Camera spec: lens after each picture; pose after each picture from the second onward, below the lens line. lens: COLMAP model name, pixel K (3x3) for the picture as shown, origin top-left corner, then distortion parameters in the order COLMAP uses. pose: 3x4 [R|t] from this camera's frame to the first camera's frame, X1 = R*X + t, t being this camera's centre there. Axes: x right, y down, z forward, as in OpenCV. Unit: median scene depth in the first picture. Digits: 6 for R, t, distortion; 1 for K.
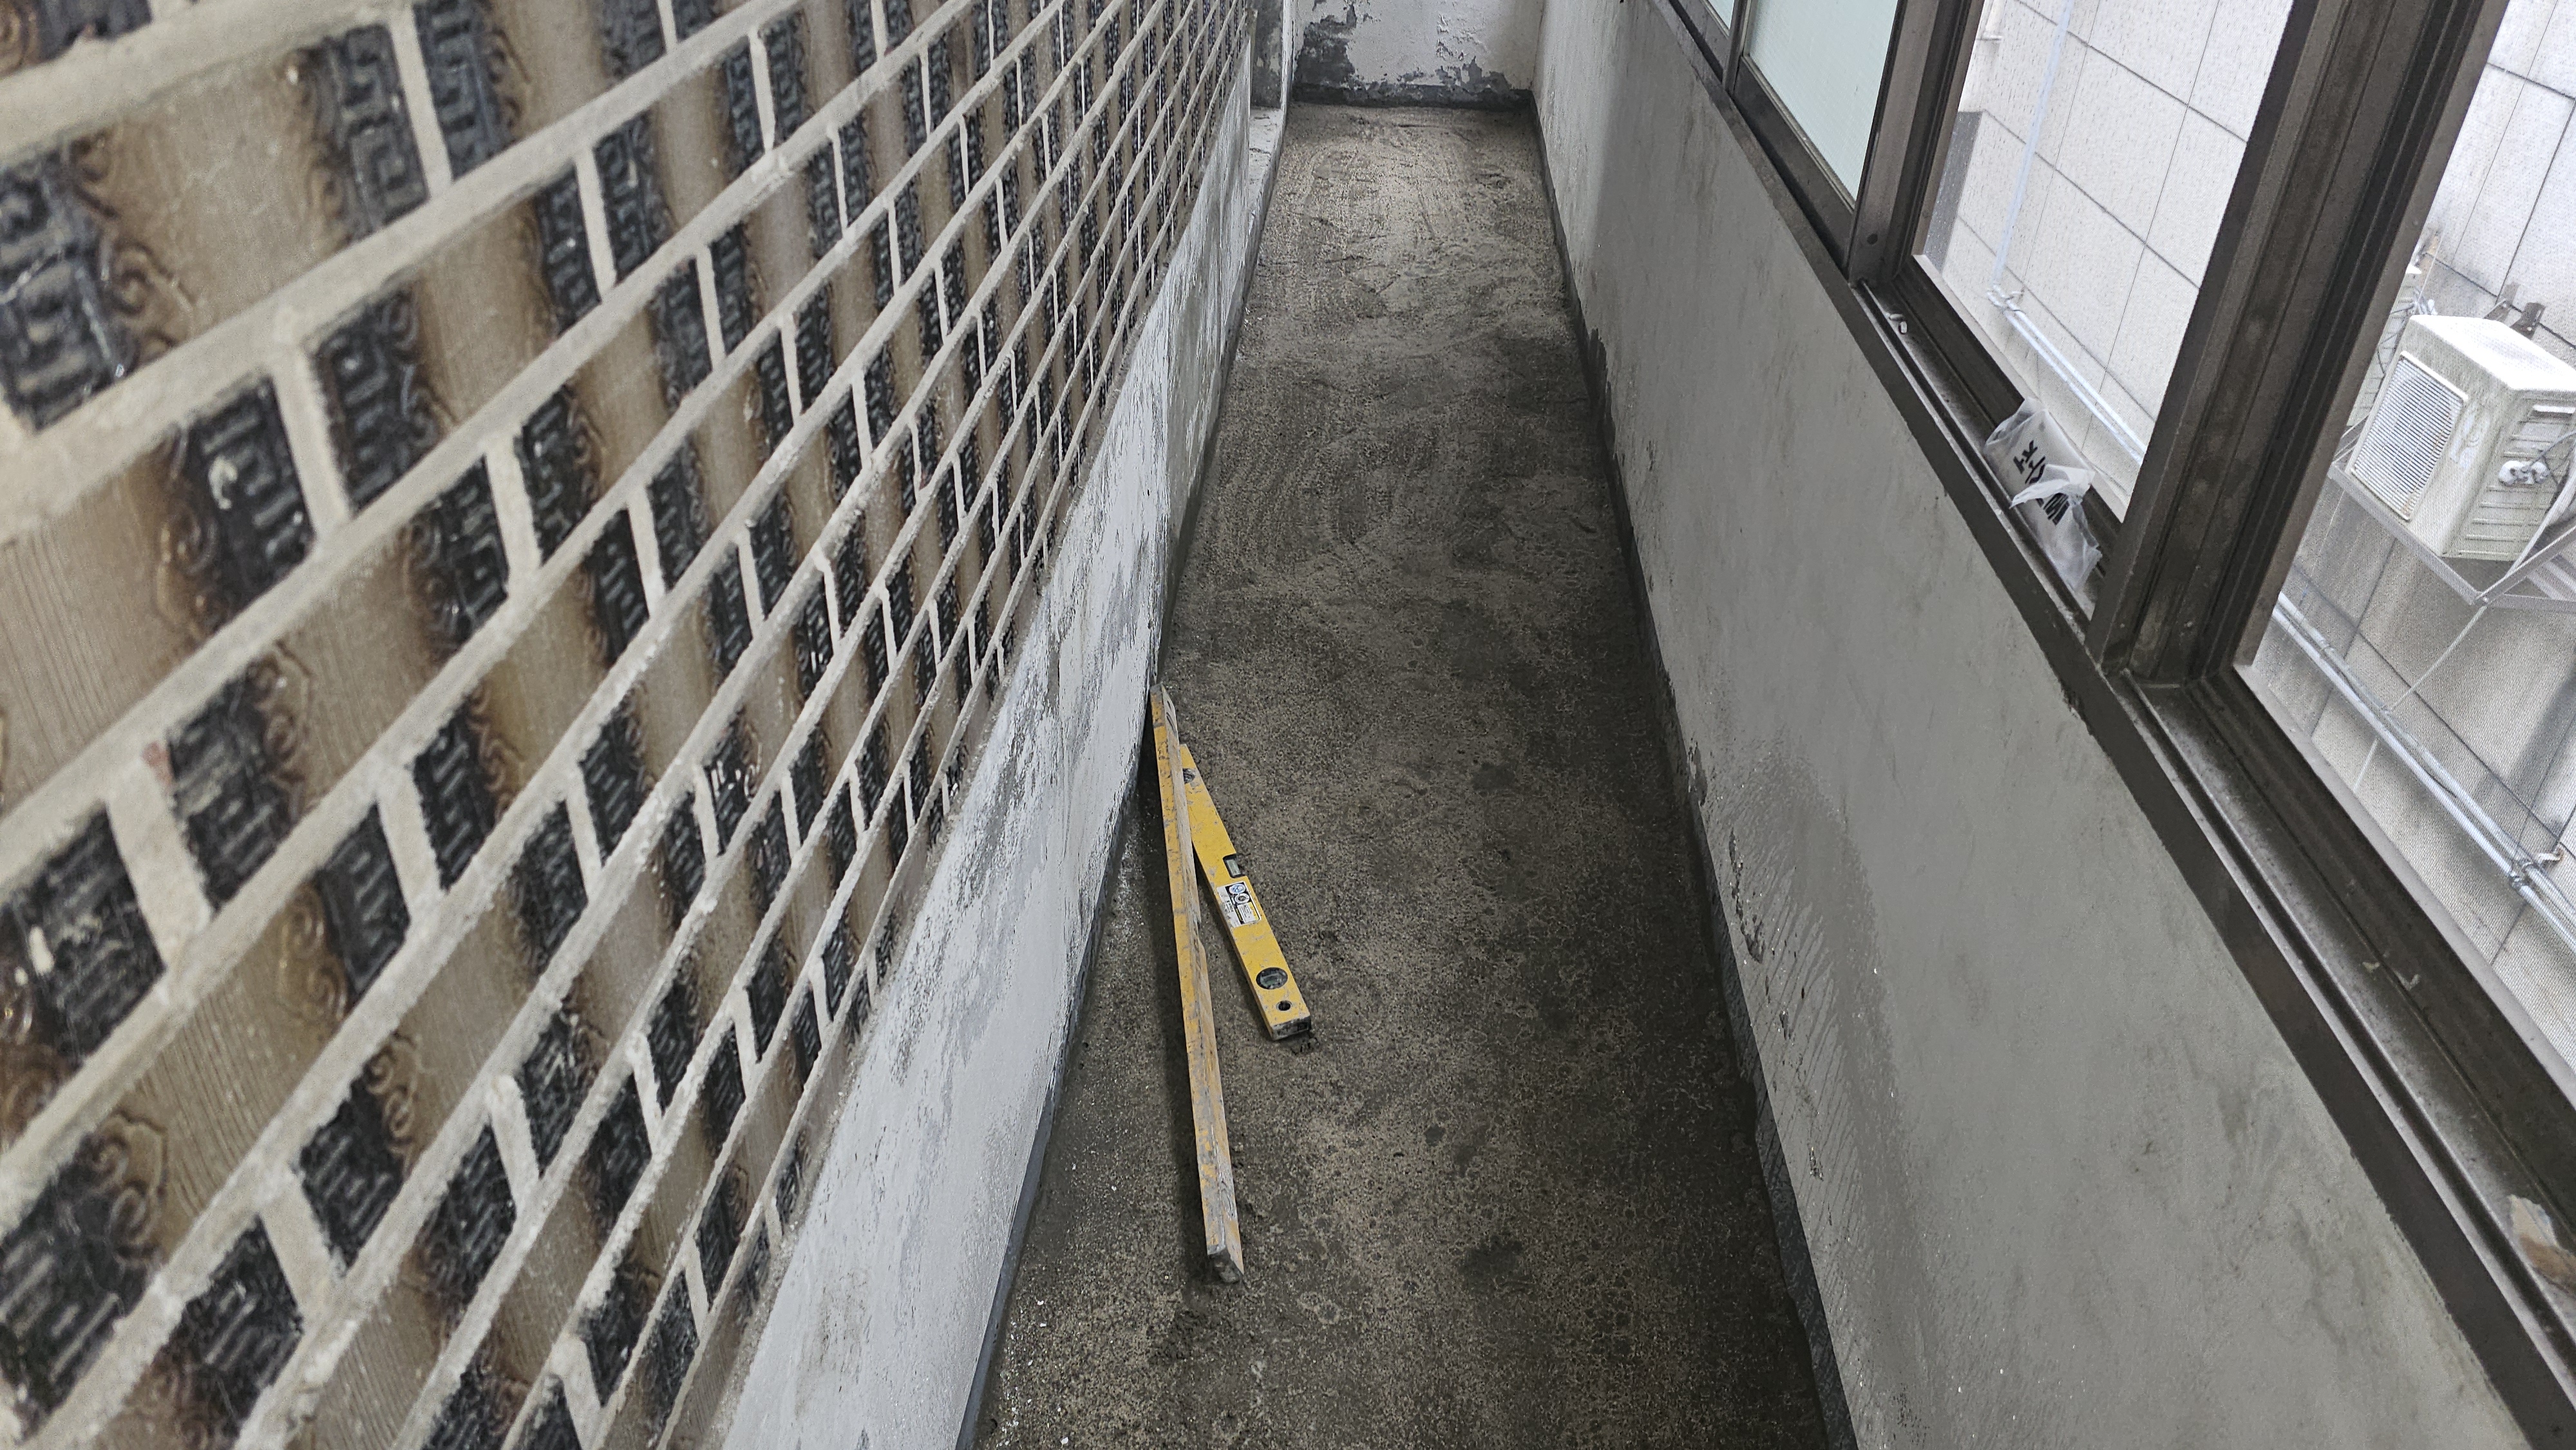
lens RADIAL K [[1736.2, 0, 1288.8], [0, 1736.2, 687.8], [0, 0, 1]] dist [0.076292, -0.073643]
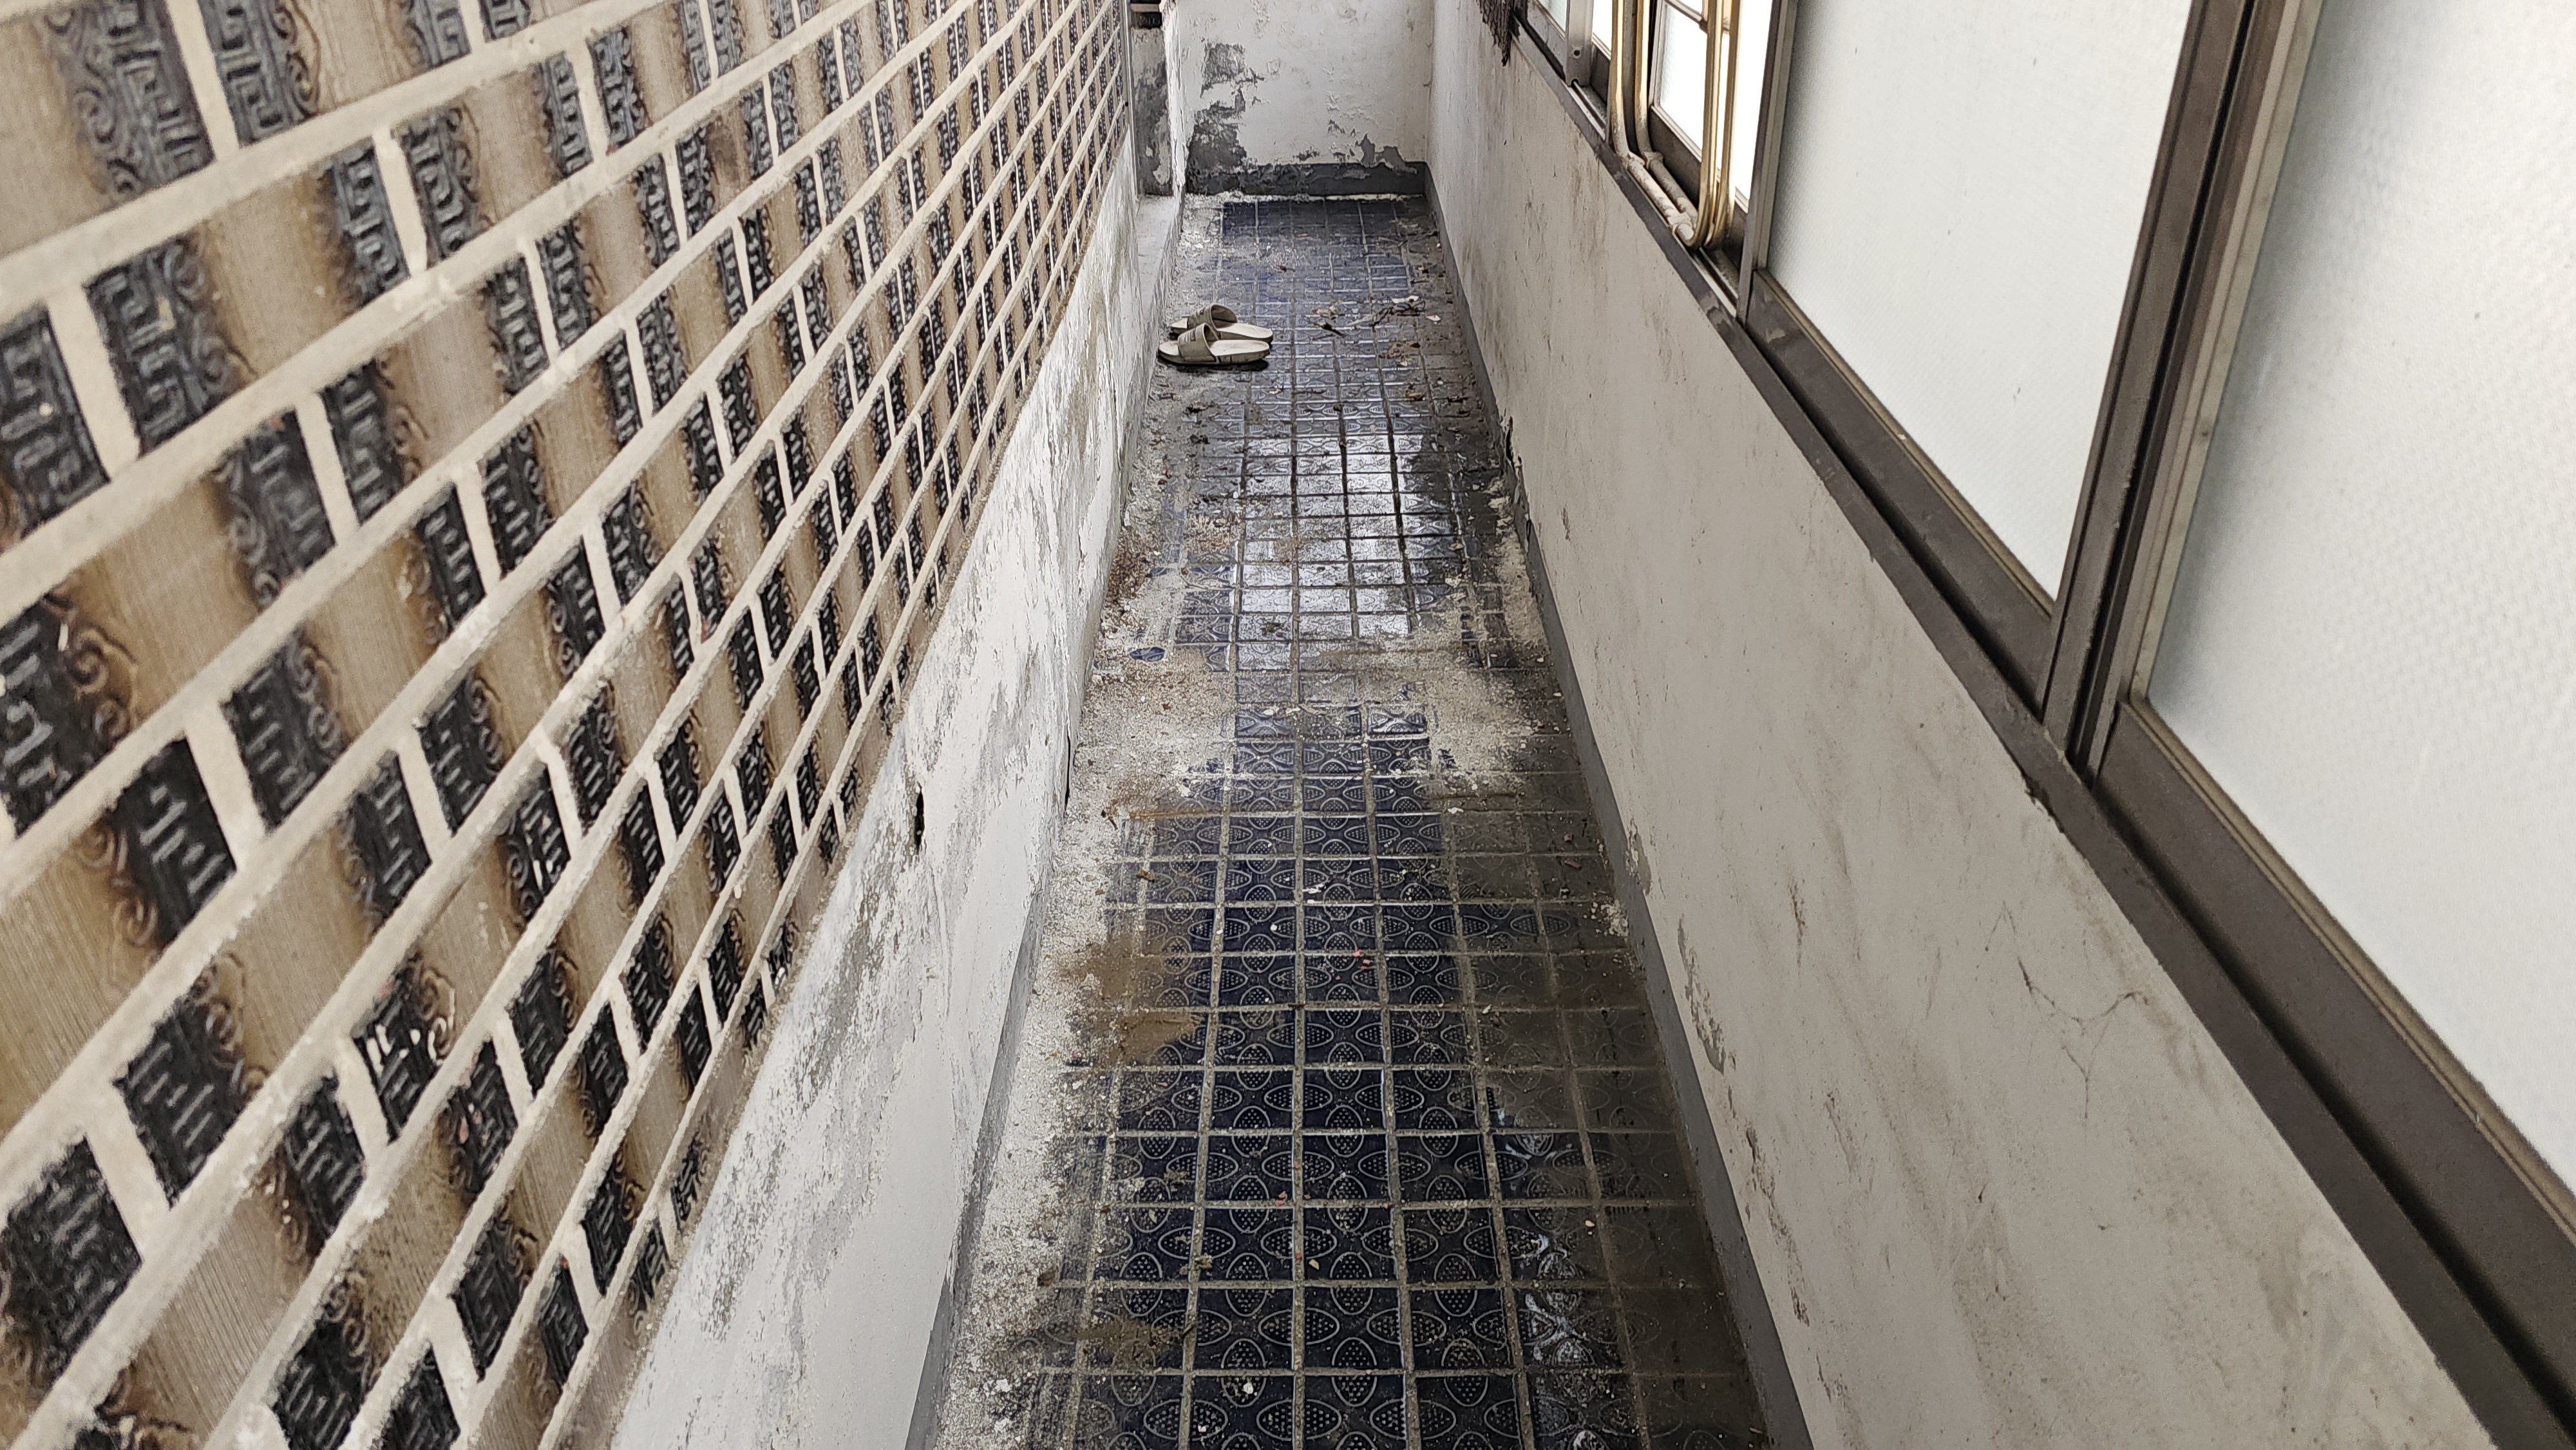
lens RADIAL K [[1730.4, 0, 1273.3], [0, 1730.4, 659.5], [0, 0, 1]] dist [0.074487, -0.072813]
pose [[0.997348, -0.070114, 0.019537, 0.063851], [0.071144, 0.995760, -0.058312, -0.040793], [-0.015365, 0.059547, 0.998107, 0.153611]]
